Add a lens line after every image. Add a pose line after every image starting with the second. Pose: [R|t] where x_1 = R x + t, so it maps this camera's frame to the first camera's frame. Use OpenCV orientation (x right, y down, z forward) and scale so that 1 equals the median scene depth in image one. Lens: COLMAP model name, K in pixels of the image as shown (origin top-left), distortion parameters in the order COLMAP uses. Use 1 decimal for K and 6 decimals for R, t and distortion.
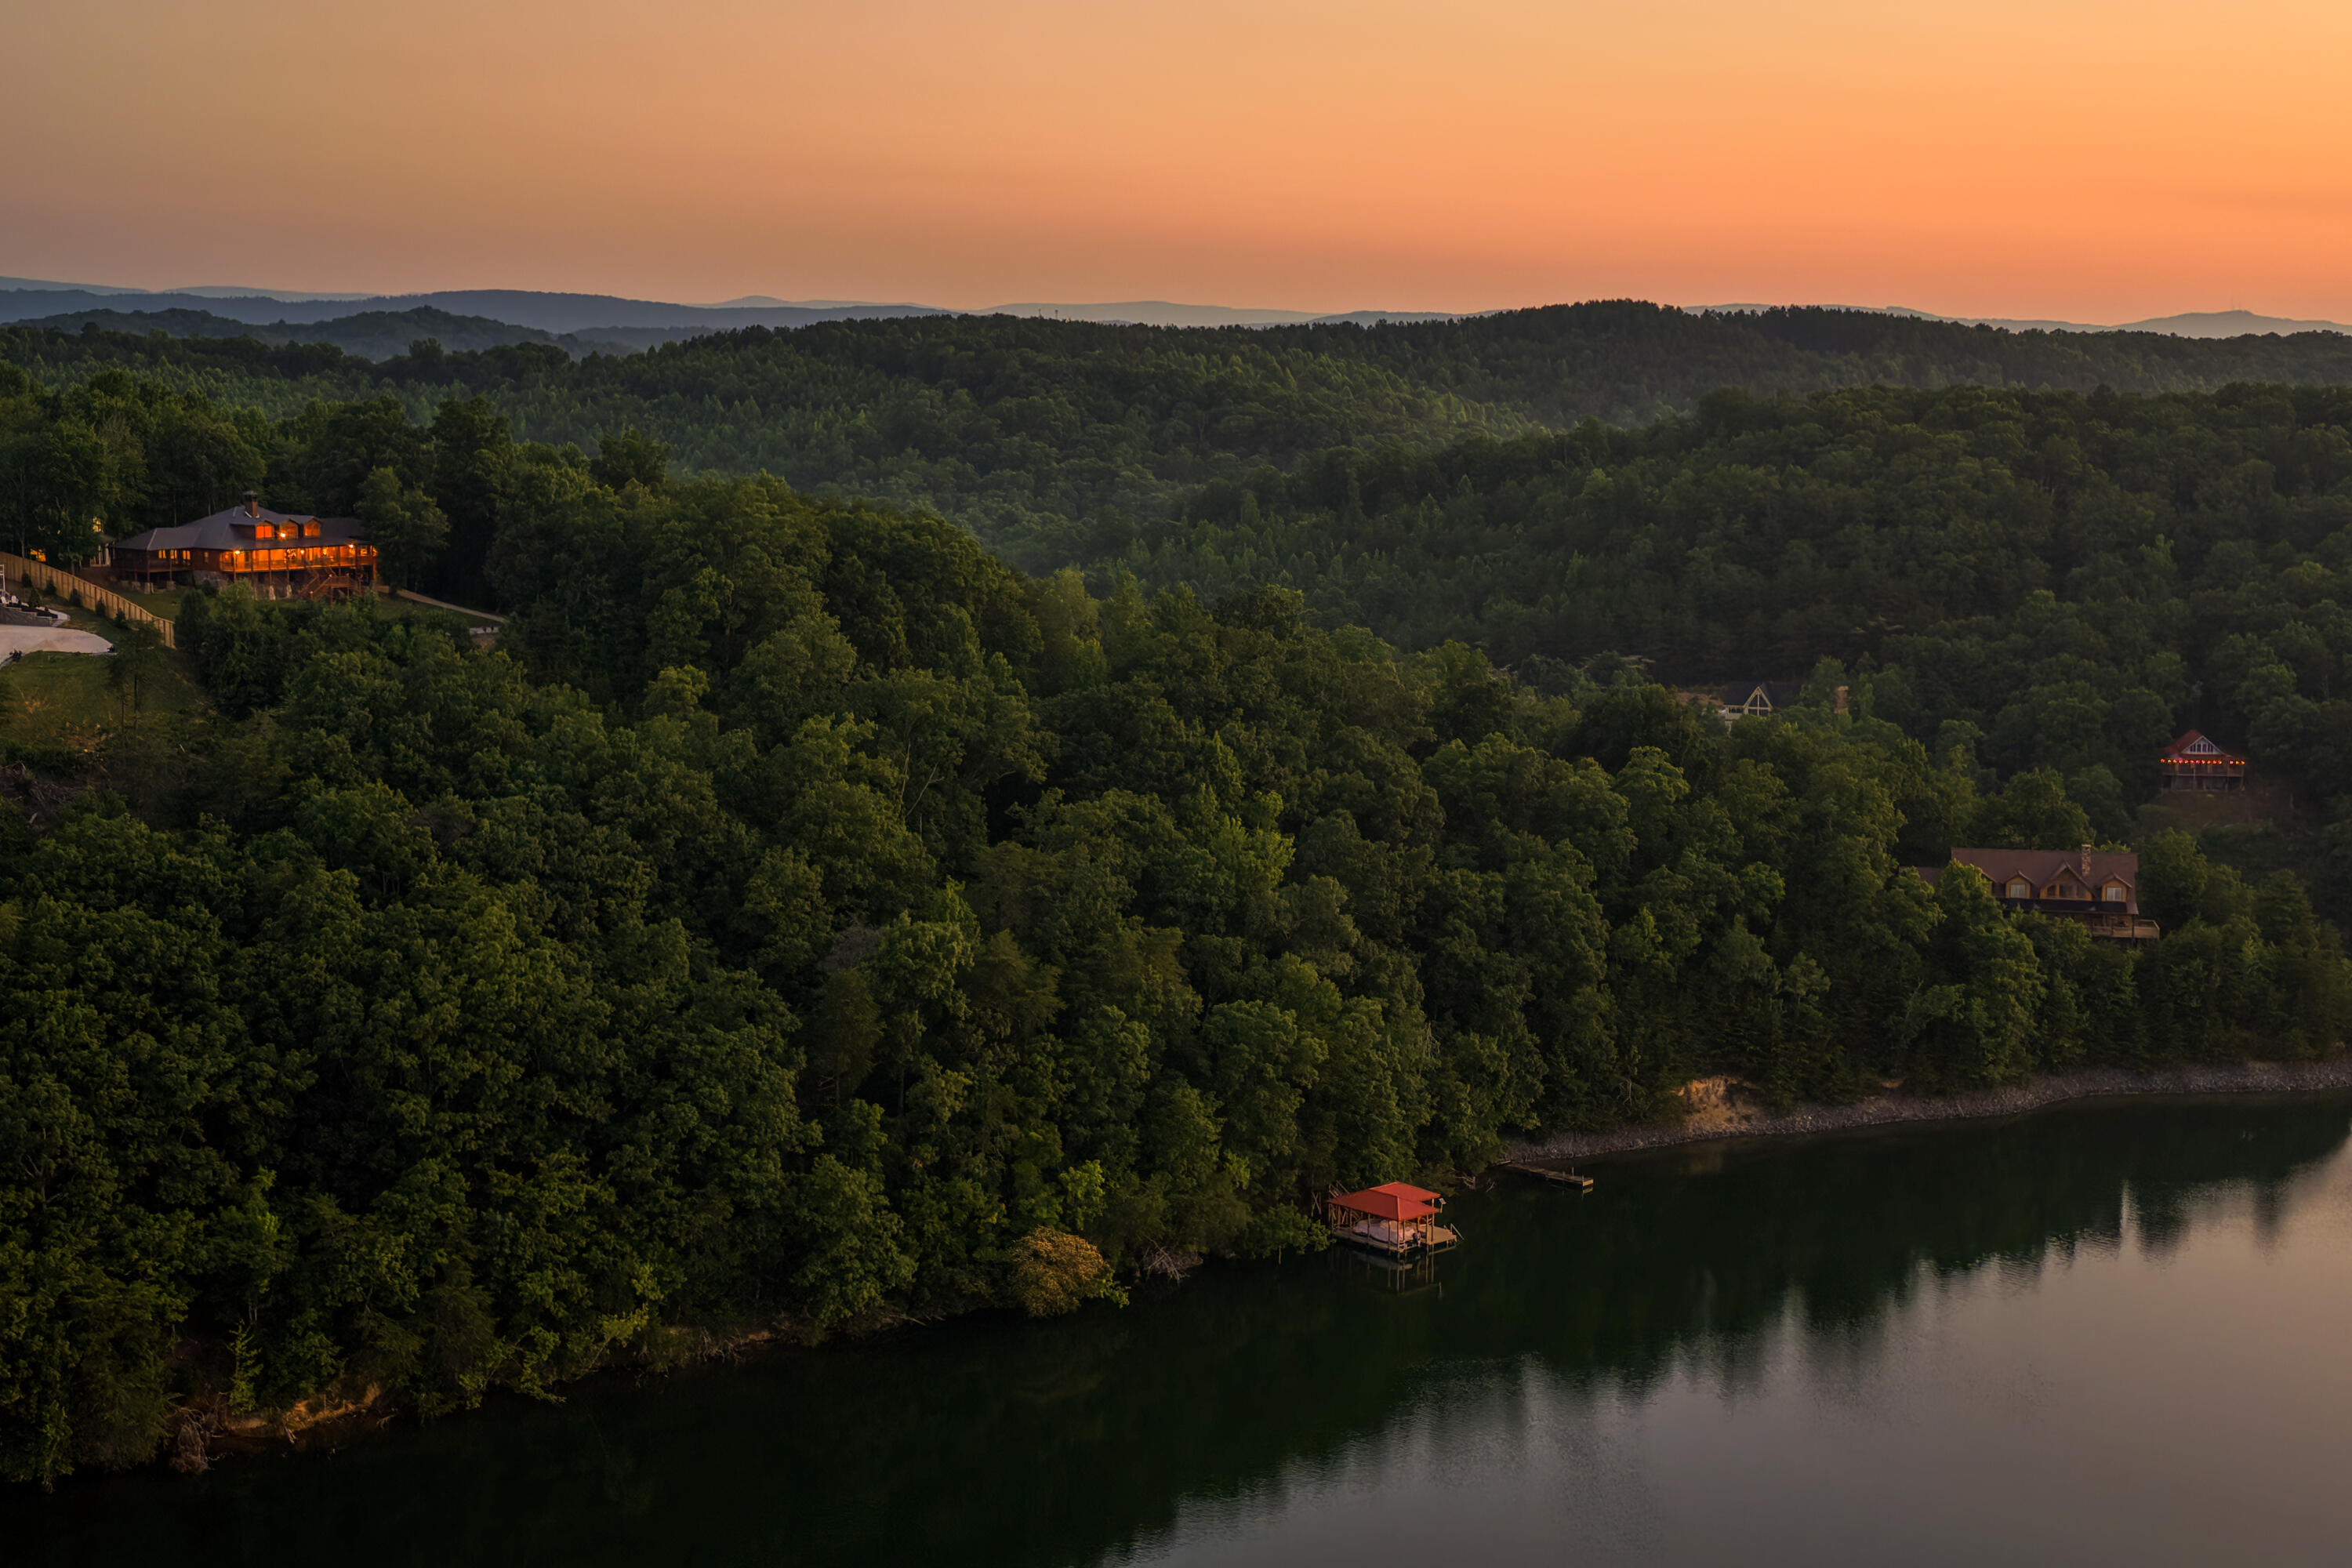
lens RADIAL K [[3318.6, 0, 1181.4], [0, 3318.6, 761.0], [0, 0, 1]] dist [0.011527, -0.052961]
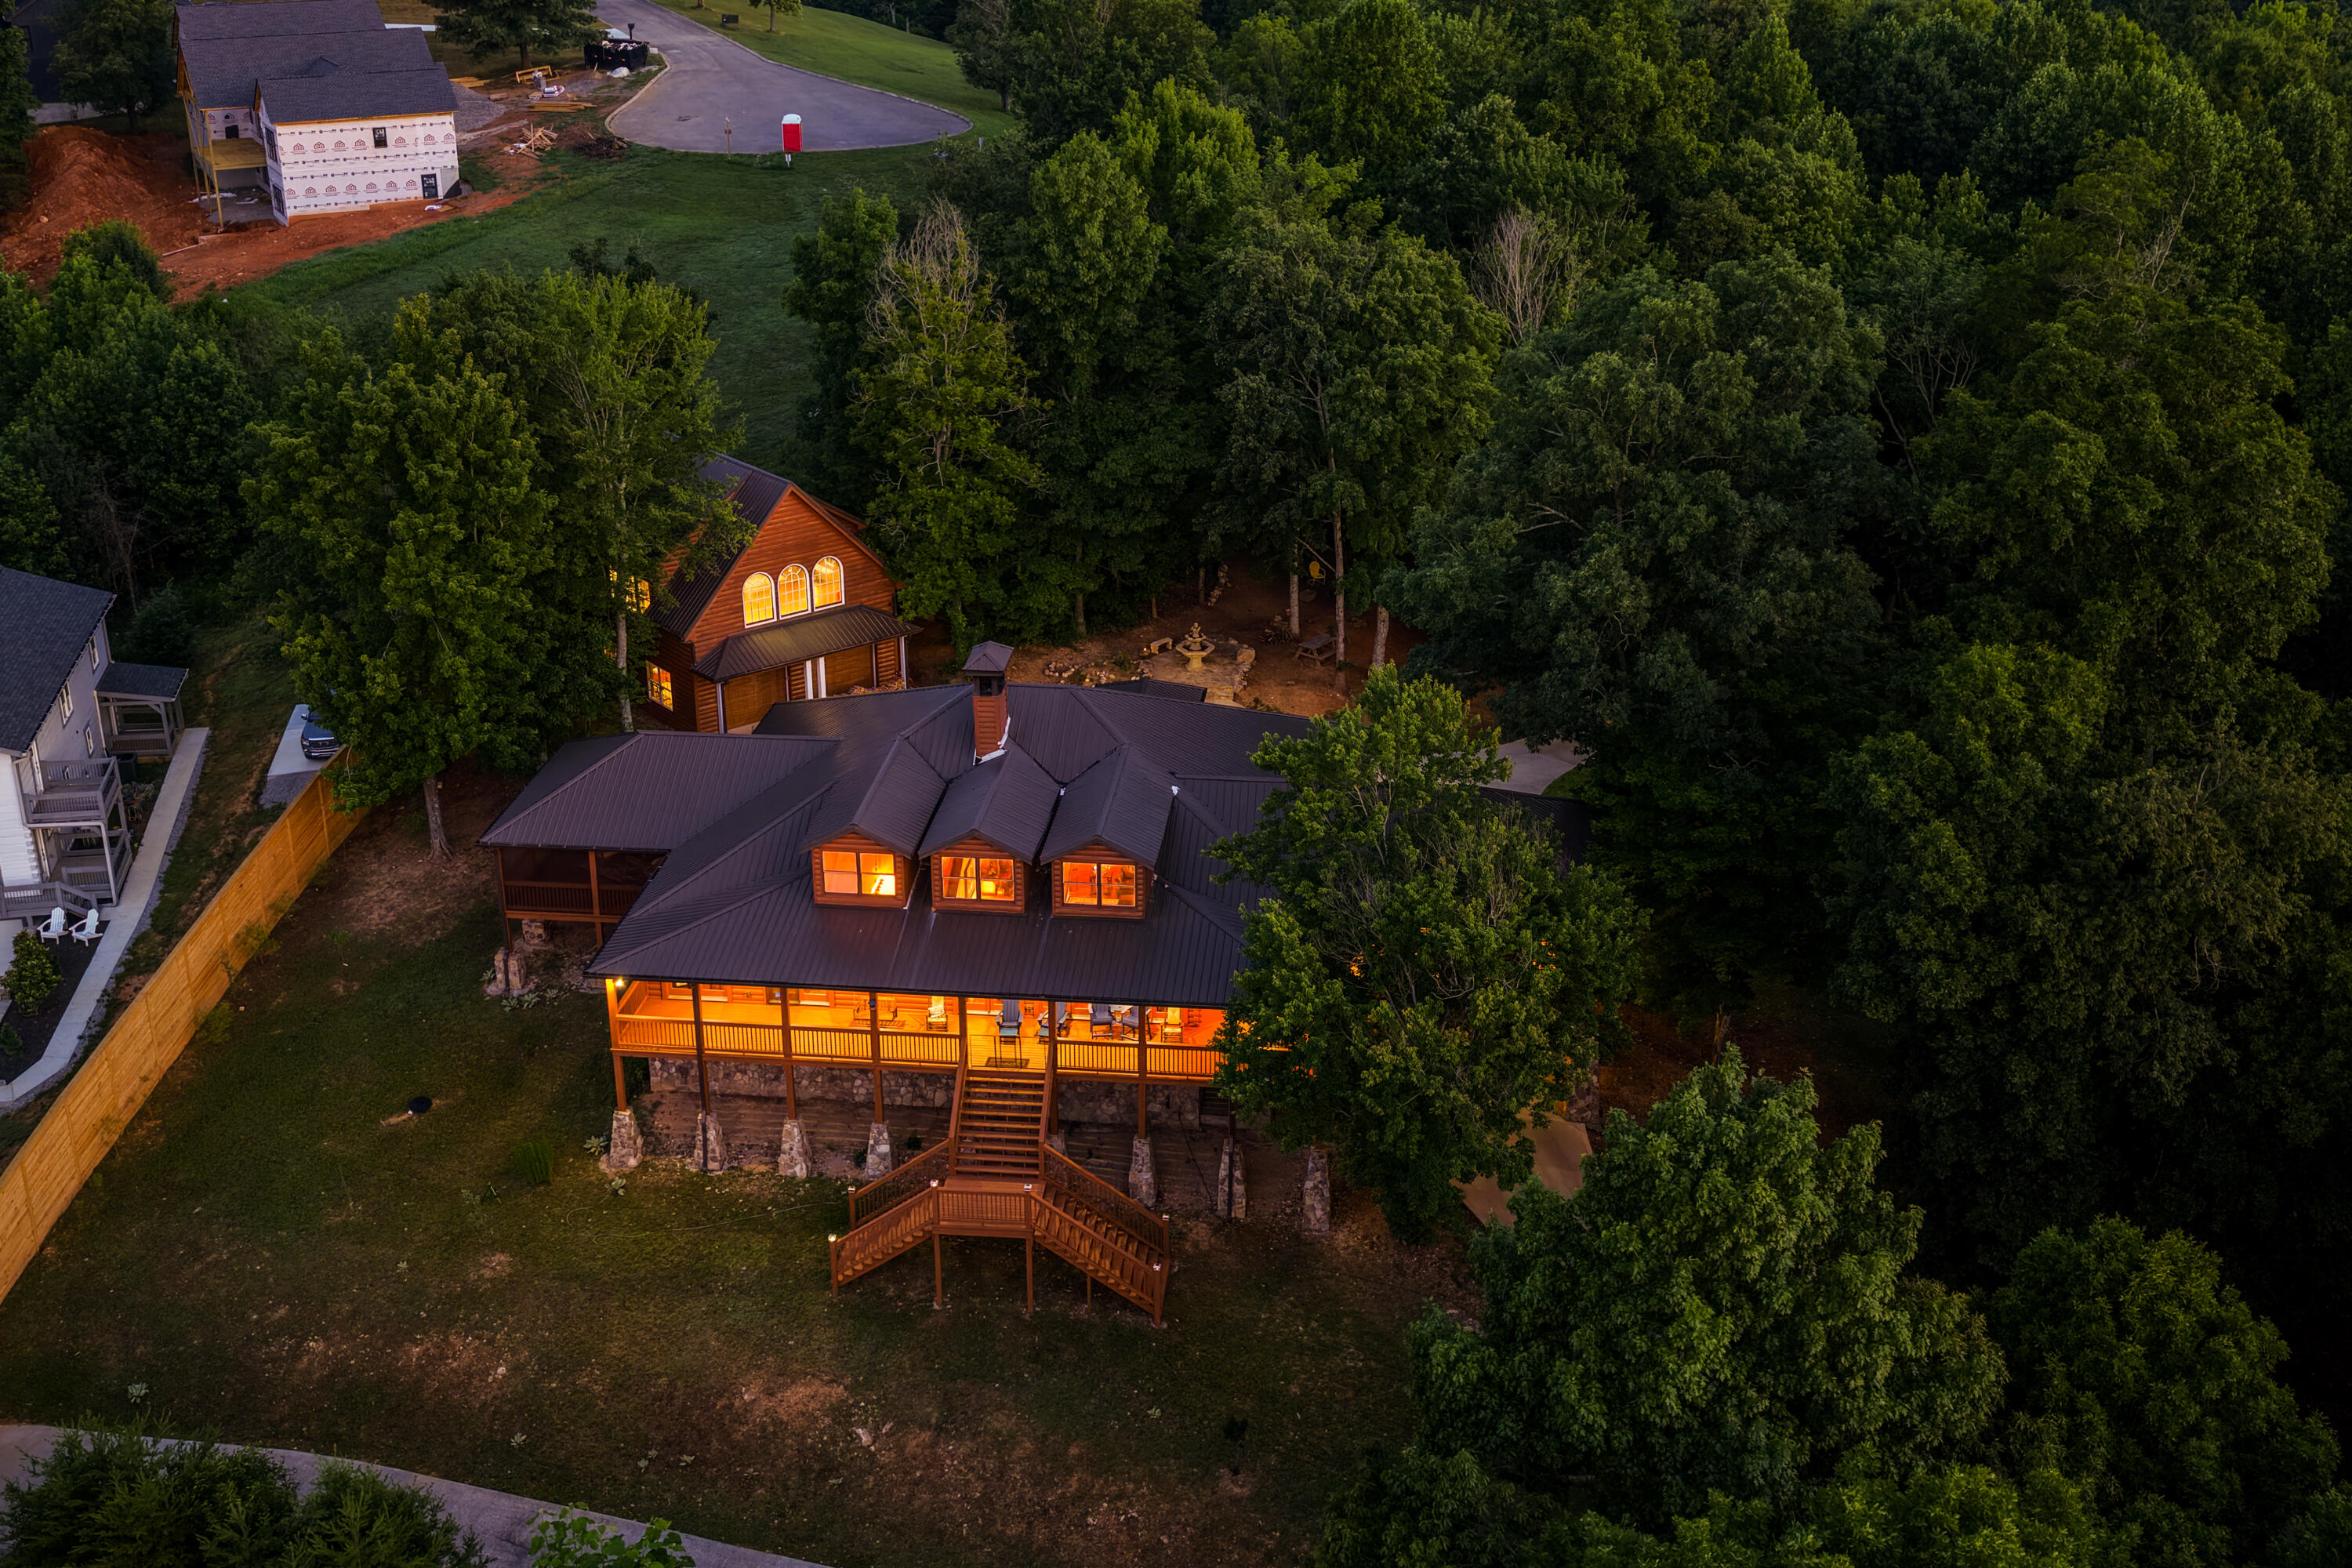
lens RADIAL K [[2594.1, 0, 1182.8], [0, 2594.1, 770.8], [0, 0, 1]] dist [-0.003681, -0.008159]
pose [[0.553438, 0.312561, -0.772018, -0.123367], [-0.097845, 0.944895, 0.312410, -0.135206], [0.827123, -0.097361, 0.553524, 0.915397]]
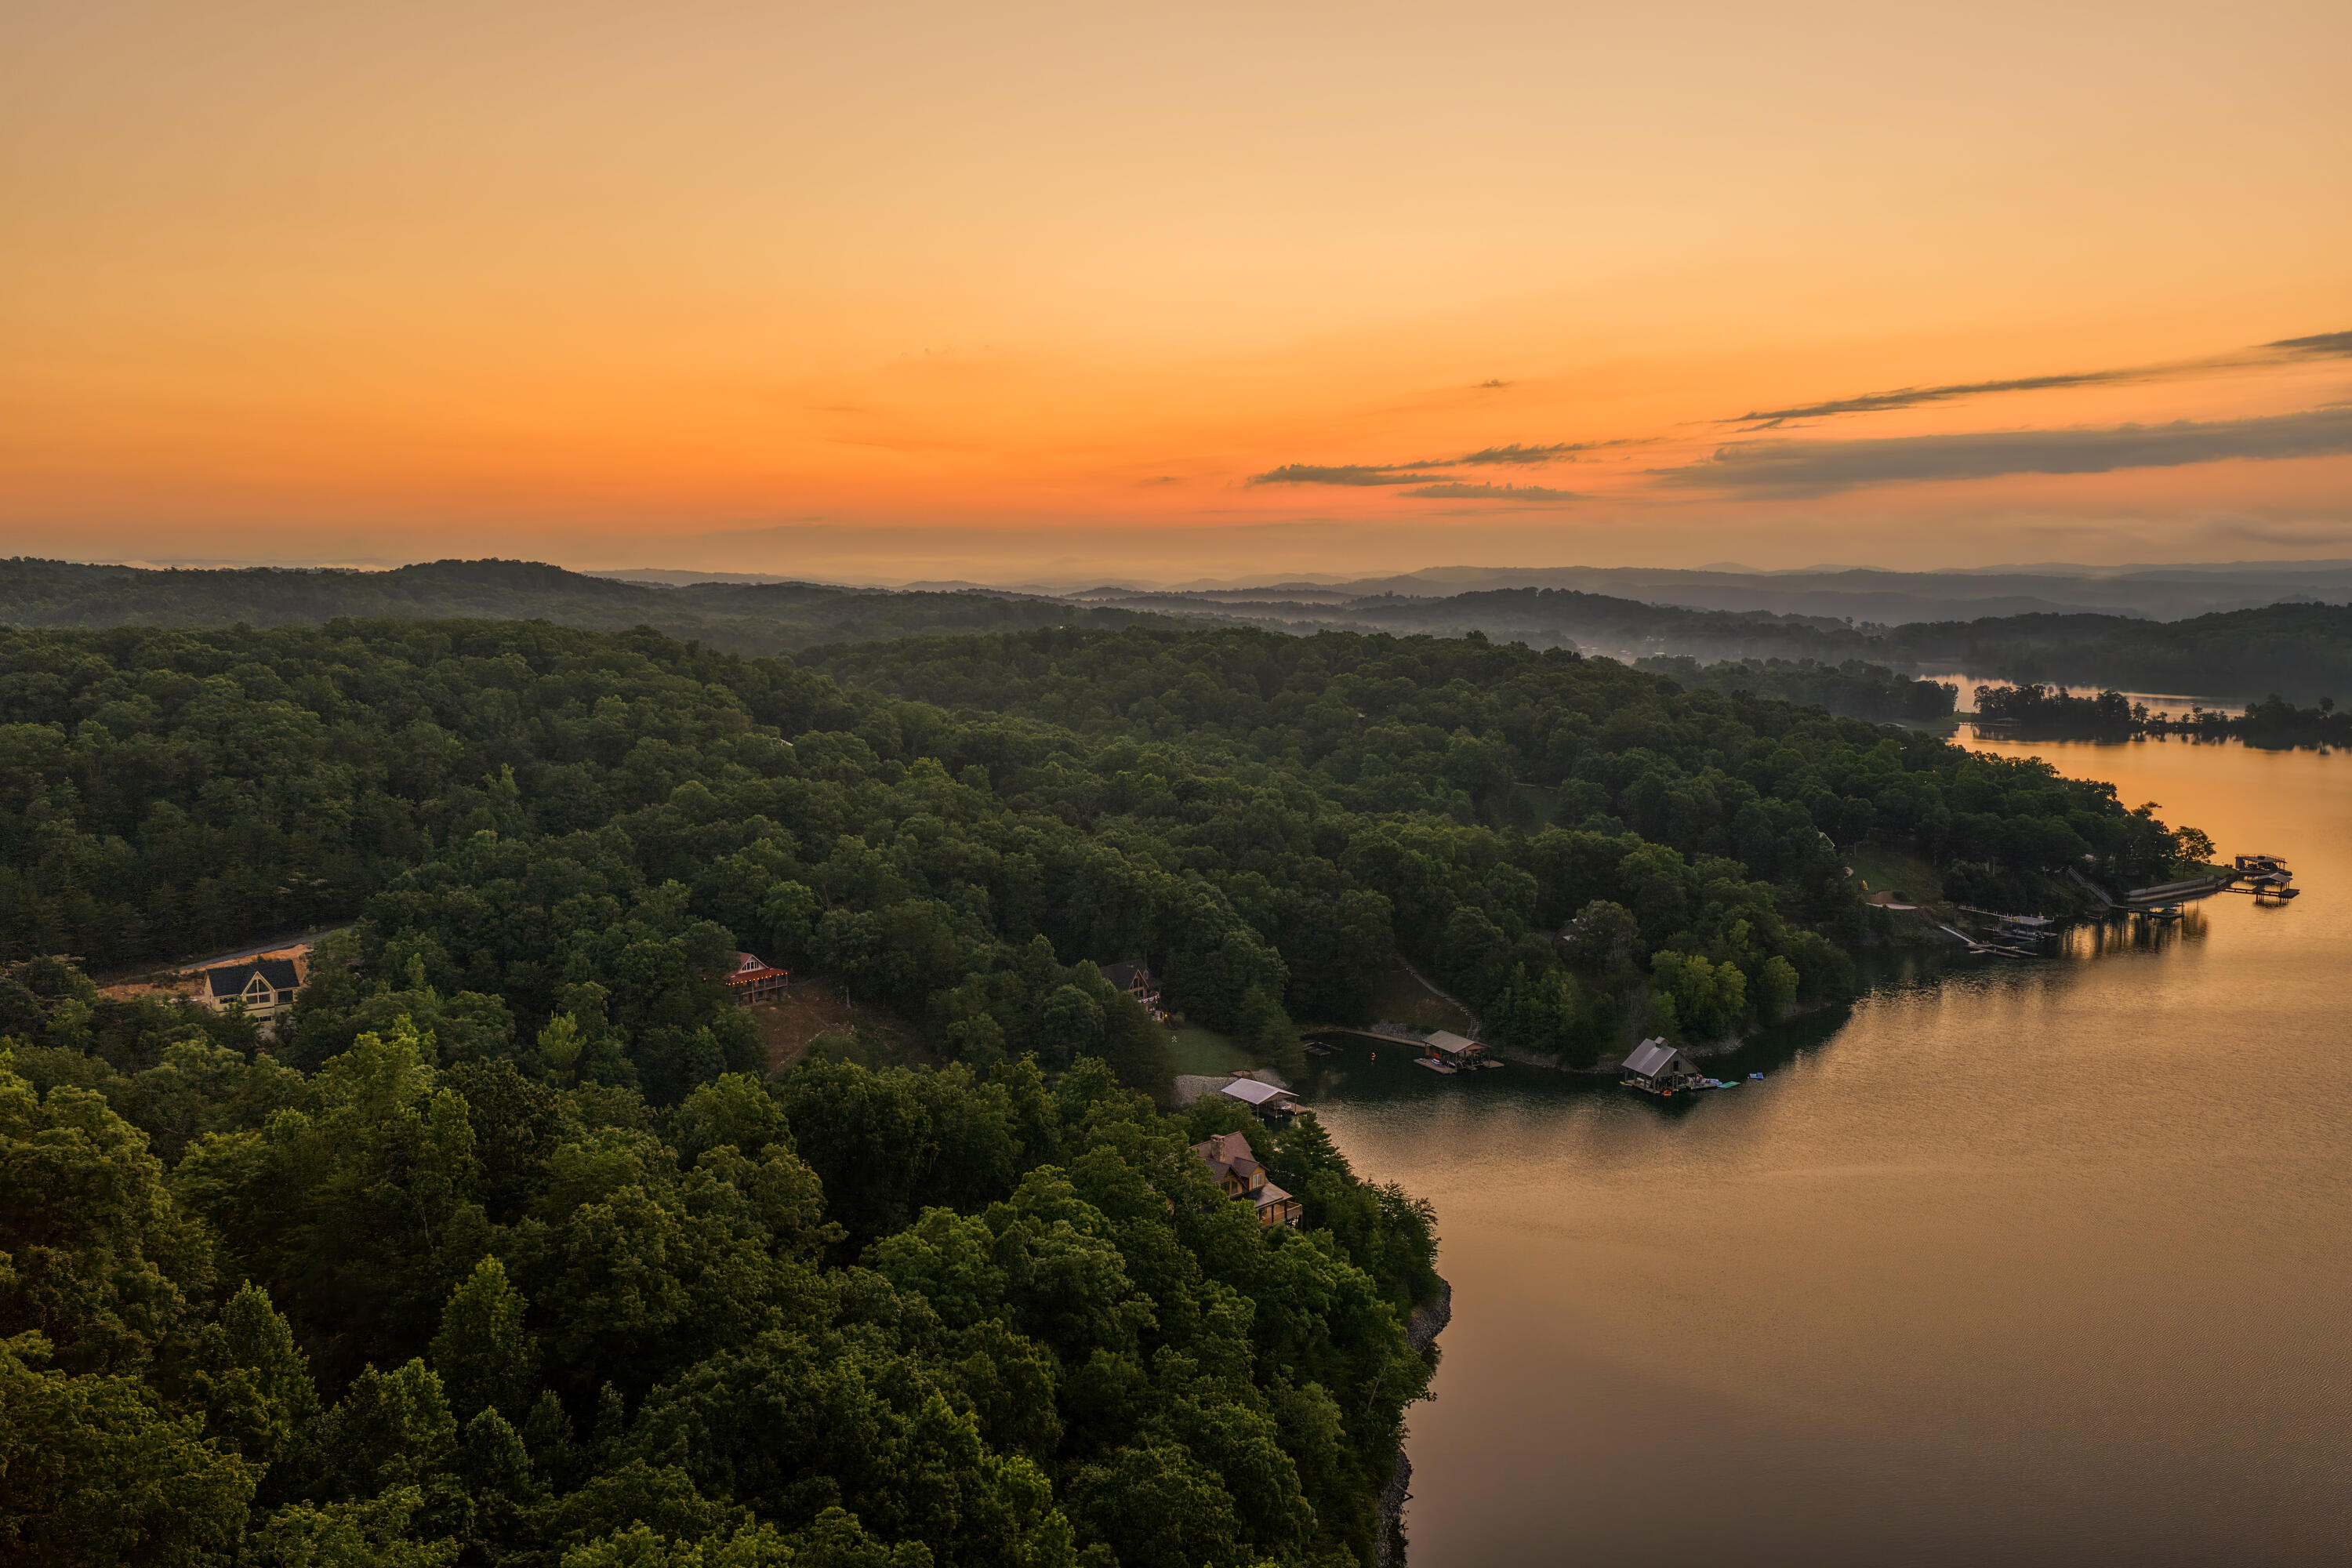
lens RADIAL K [[1951.8, 0, 1181.2], [0, 1951.8, 772.9], [0, 0, 1]] dist [-0.016147, 0.046710]
pose [[0.532507, -0.091955, 0.841416, -0.221960], [0.104180, 0.993643, 0.042659, -0.115761], [-0.839990, 0.064942, 0.538702, 0.765057]]
